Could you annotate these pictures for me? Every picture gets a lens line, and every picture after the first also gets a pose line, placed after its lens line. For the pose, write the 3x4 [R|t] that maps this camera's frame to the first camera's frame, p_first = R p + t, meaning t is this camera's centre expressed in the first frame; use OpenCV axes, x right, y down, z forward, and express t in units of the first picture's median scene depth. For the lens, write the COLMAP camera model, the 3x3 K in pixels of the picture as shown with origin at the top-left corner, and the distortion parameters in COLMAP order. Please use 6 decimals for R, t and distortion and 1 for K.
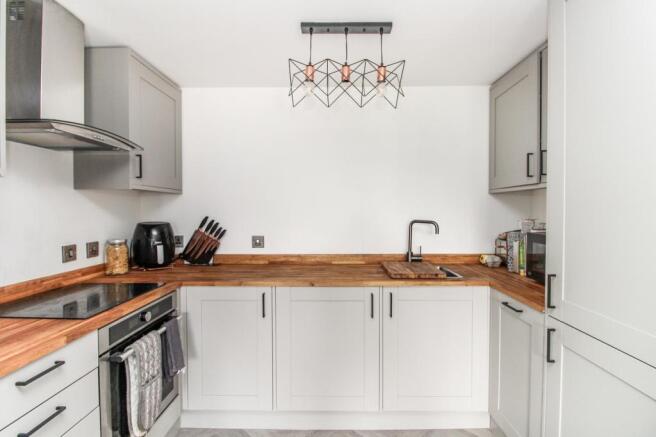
lens RADIAL K [[324.7, 0, 328.0], [0, 324.7, 218.5], [0, 0, 1]] dist [-0.001073, -0.011624]
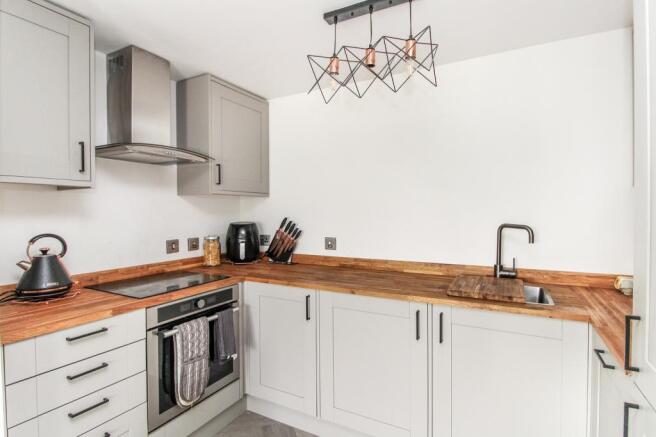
lens RADIAL K [[333.6, 0, 328.0], [0, 333.6, 218.5], [0, 0, 1]] dist [0.000377, -0.013353]
pose [[0.886149, 0.007516, -0.463340, 0.323440], [-0.009822, 0.999948, -0.002563, -0.002933], [0.463297, 0.006822, 0.886177, 0.123366]]
